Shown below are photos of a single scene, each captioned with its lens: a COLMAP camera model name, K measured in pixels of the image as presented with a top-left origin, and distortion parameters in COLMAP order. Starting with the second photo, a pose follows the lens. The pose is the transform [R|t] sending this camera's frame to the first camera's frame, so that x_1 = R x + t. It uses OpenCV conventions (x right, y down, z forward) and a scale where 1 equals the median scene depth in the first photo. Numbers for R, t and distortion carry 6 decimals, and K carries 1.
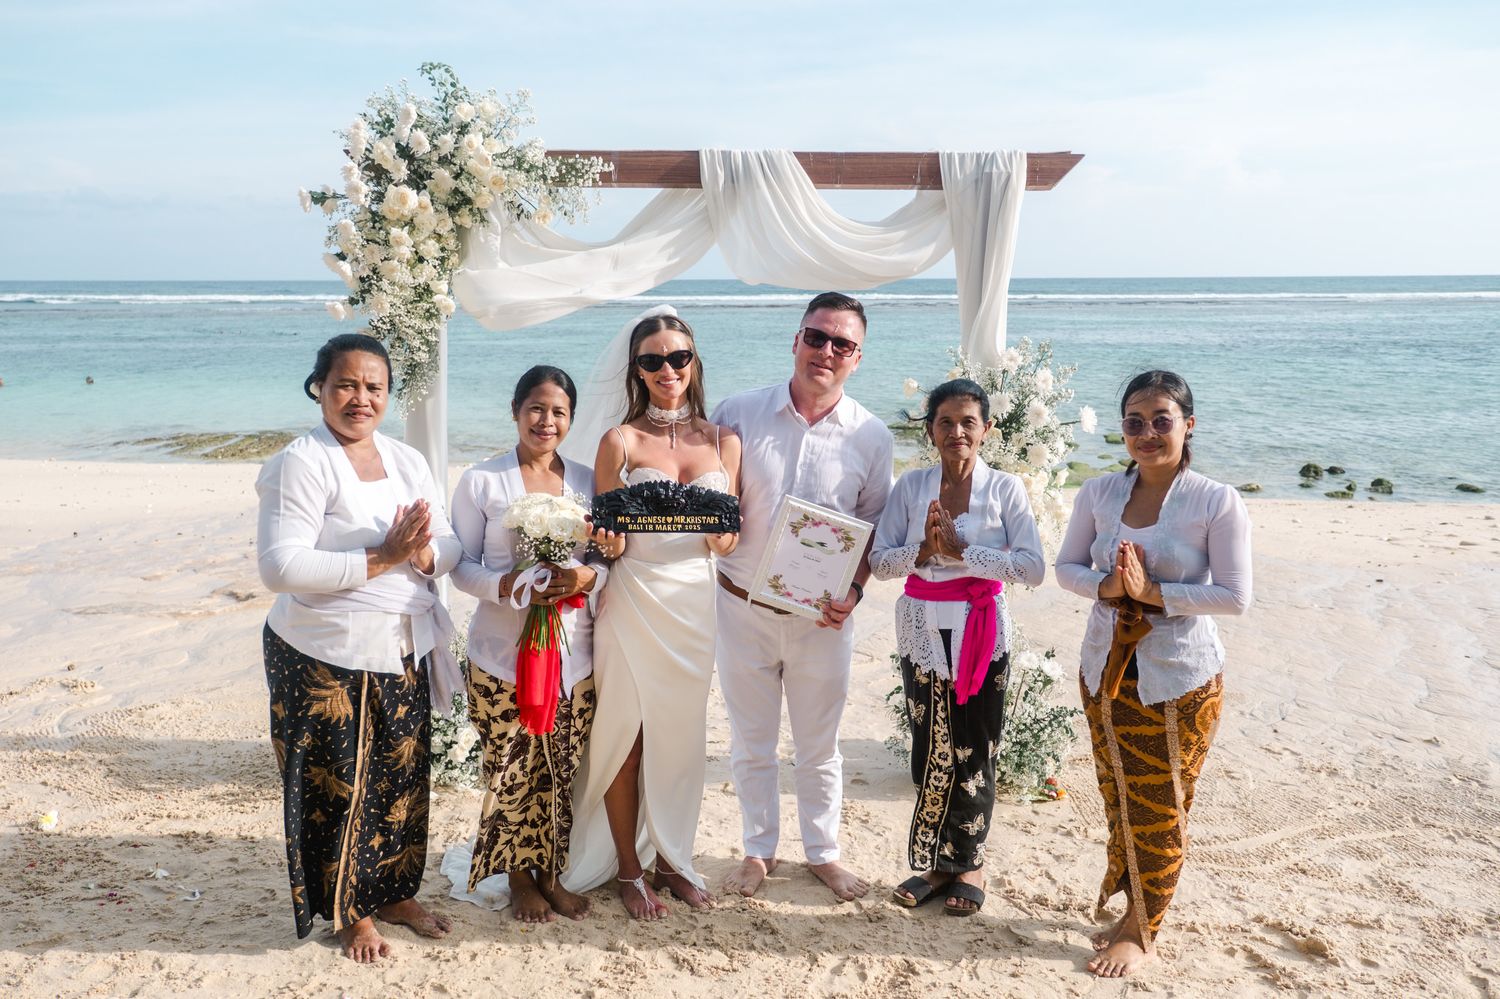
lens RADIAL K [[1157.9, 0, 755.4], [0, 1157.9, 494.4], [0, 0, 1]] dist [0.003402, 0.010914]
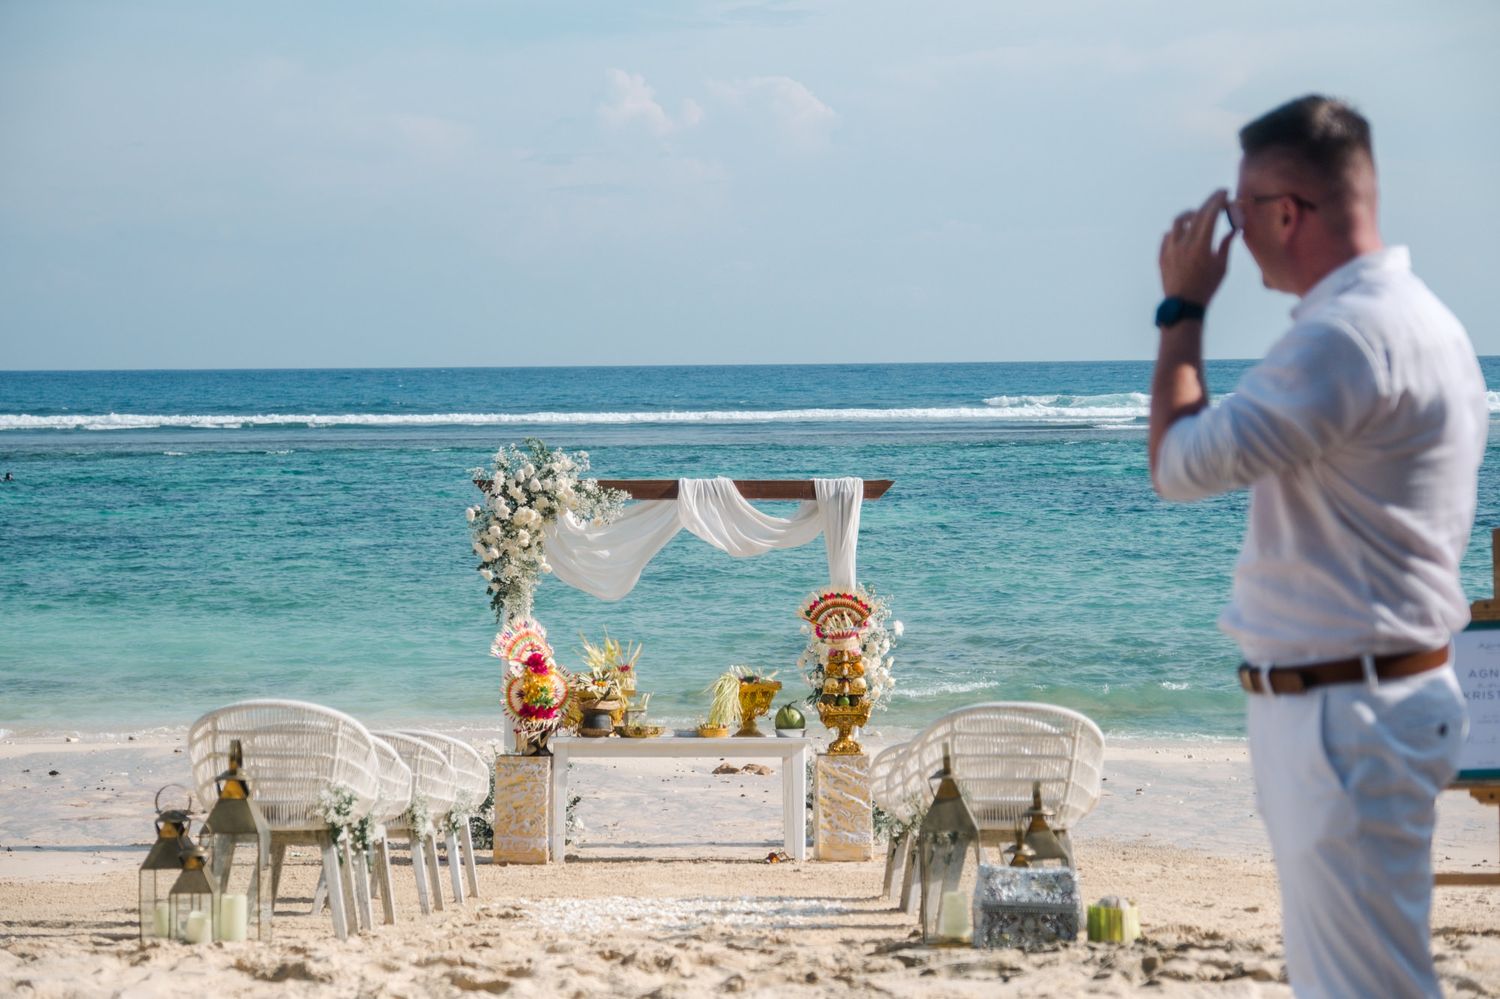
lens RADIAL K [[2719.7, 0, 745.5], [0, 2719.7, 532.9], [0, 0, 1]] dist [0.028463, -0.088174]
pose [[0.994899, -0.012986, 0.100037, -0.376388], [0.024883, 0.992629, -0.118614, 0.285754], [-0.097760, 0.120498, 0.987888, -3.194506]]
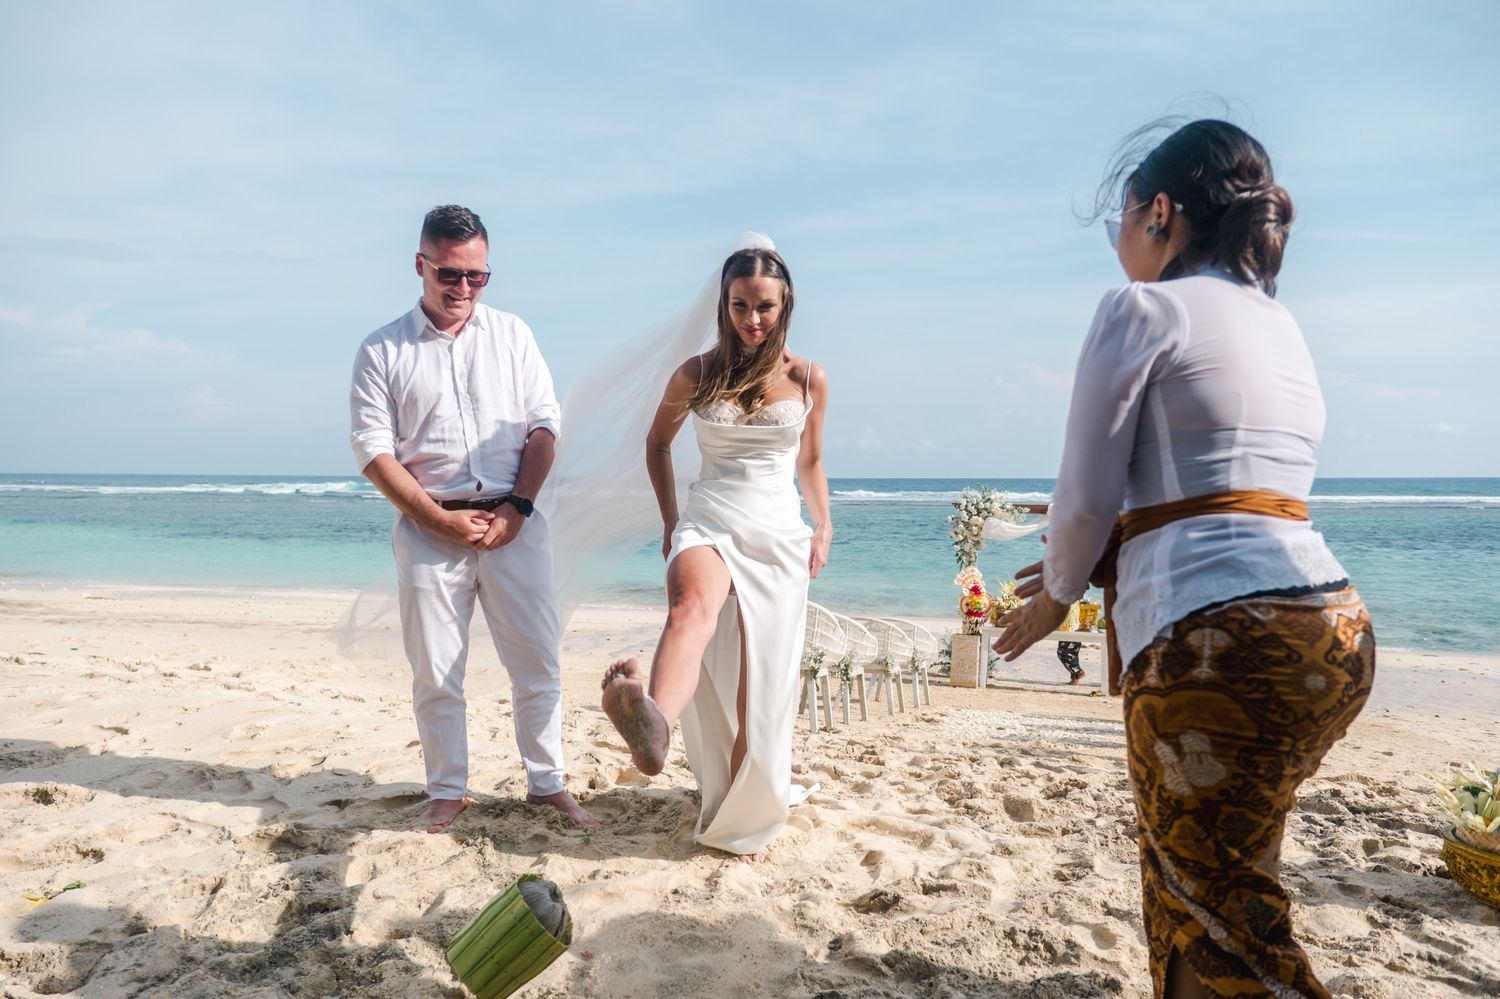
lens RADIAL K [[1033.2, 0, 731.6], [0, 1033.2, 542.4], [0, 0, 1]] dist [-0.006080, 0.001894]
pose [[0.969220, 0.016580, -0.245636, -0.238271], [-0.046279, 0.992213, -0.115633, 0.247843], [0.241806, 0.123441, 0.962441, -2.415693]]
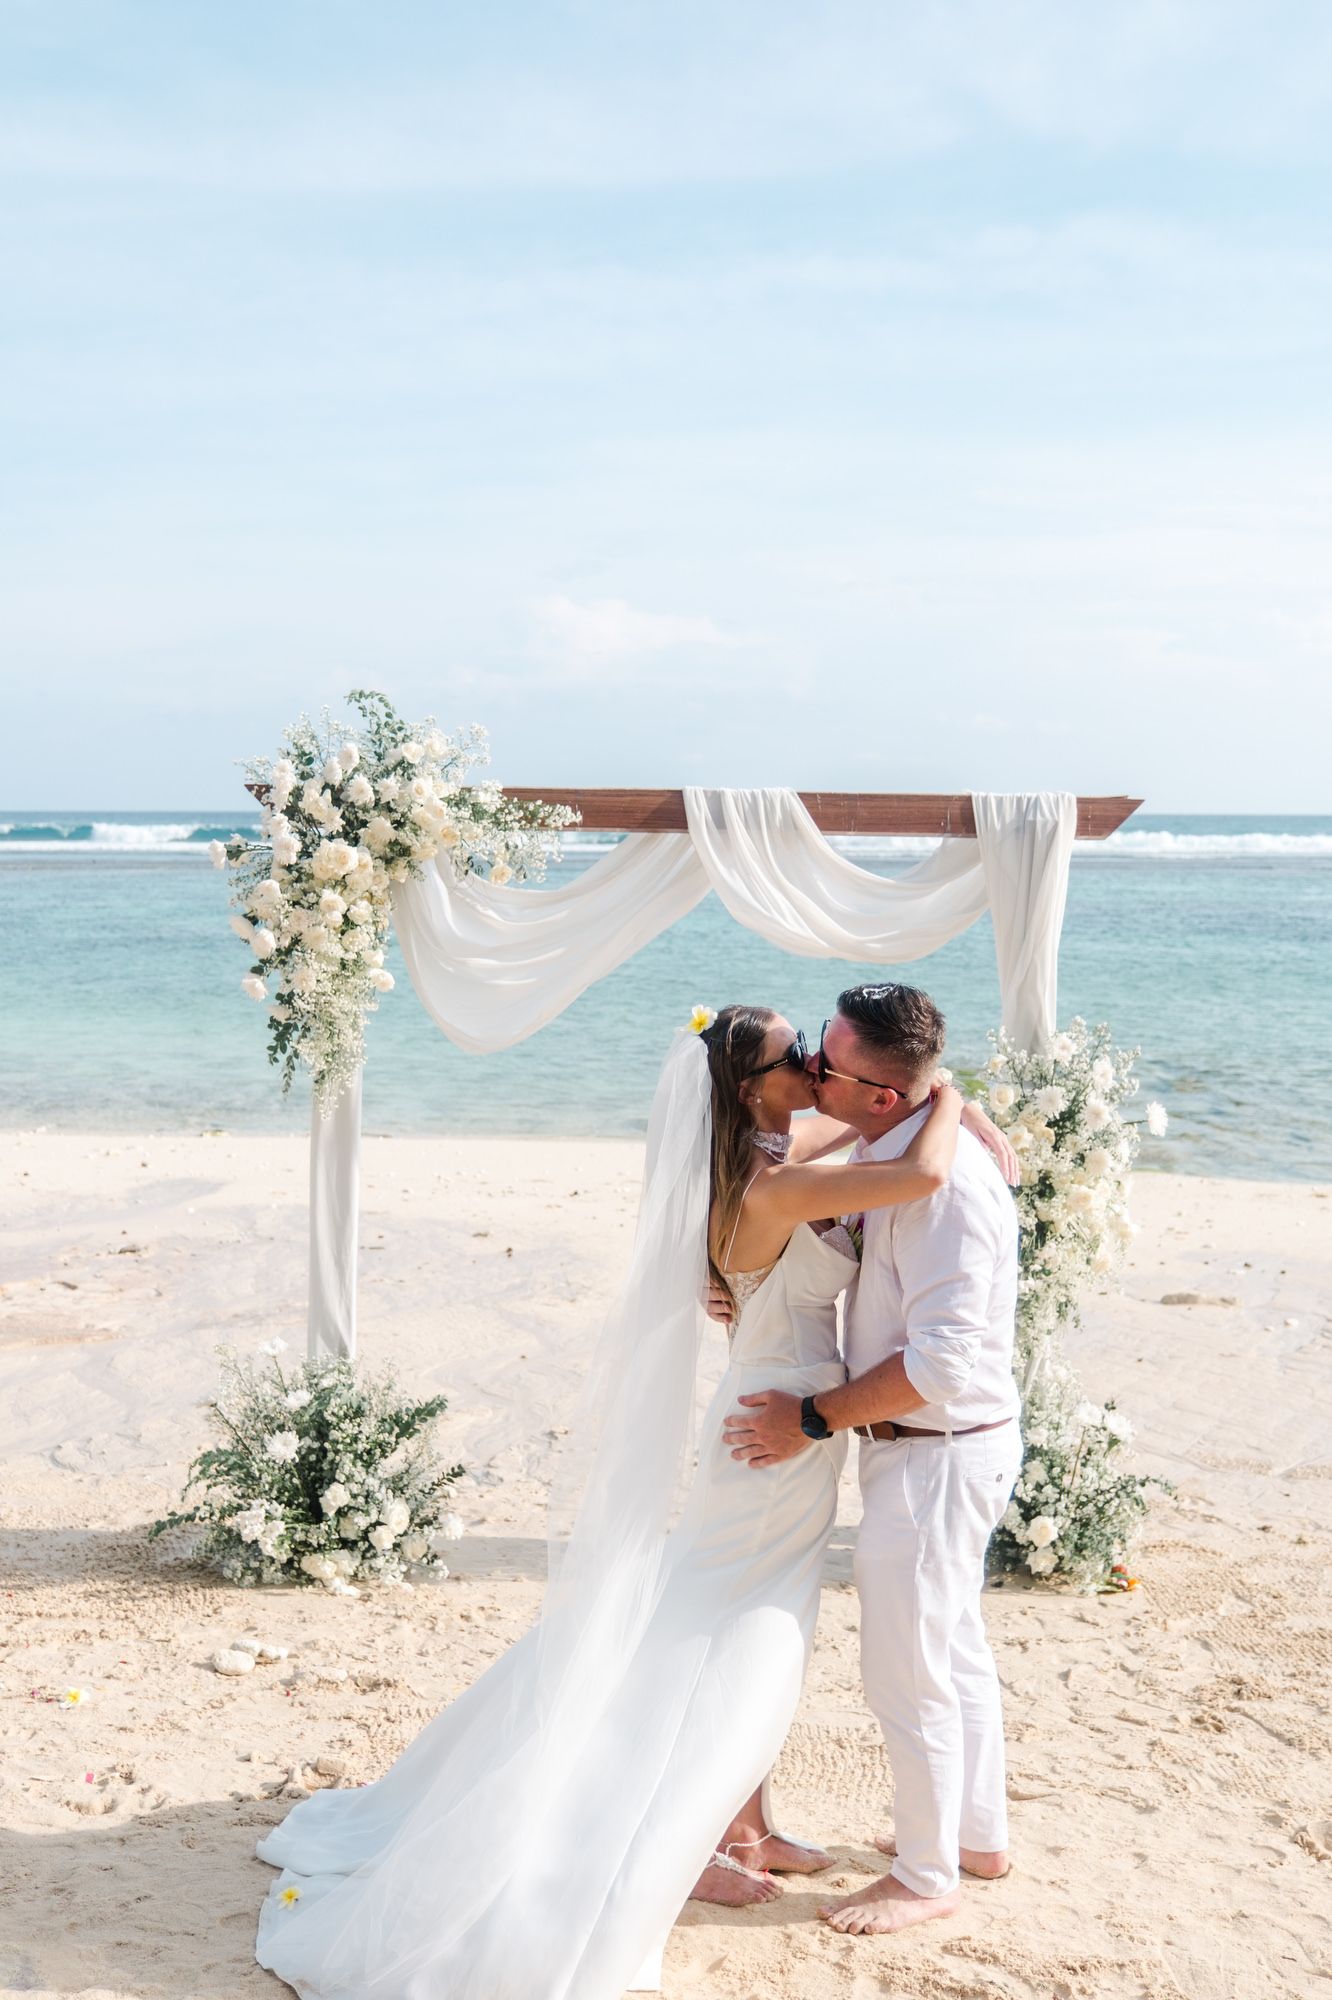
lens RADIAL K [[1947.2, 0, 666.0], [0, 1947.2, 1000.0], [0, 0, 1]] dist [-0.010296, -0.006122]
pose [[0.999090, 0.002706, 0.042554, -0.123609], [0.001045, 0.996132, -0.087866, -0.027253], [-0.042628, 0.087831, 0.995223, -0.380823]]
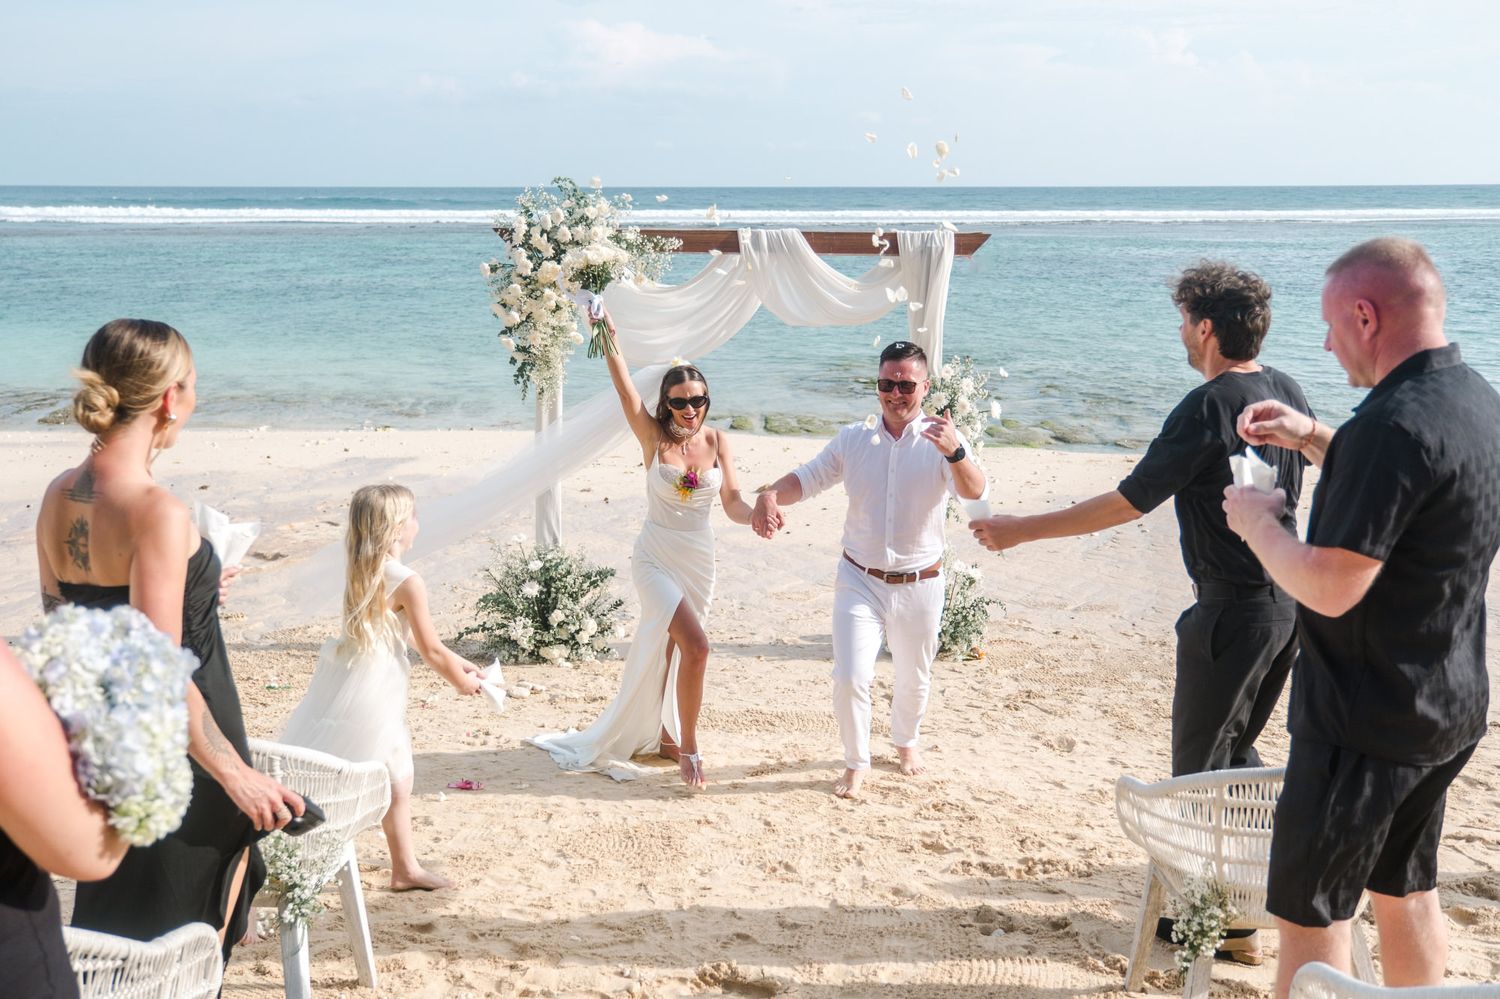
lens RADIAL K [[1460.4, 0, 739.4], [0, 1460.4, 467.2], [0, 0, 1]] dist [-0.010296, -0.006122]
pose [[0.996258, -0.014759, 0.085163, -0.218569], [0.014123, 0.999868, 0.008068, -0.007543], [-0.085271, -0.006835, 0.996334, -0.905027]]
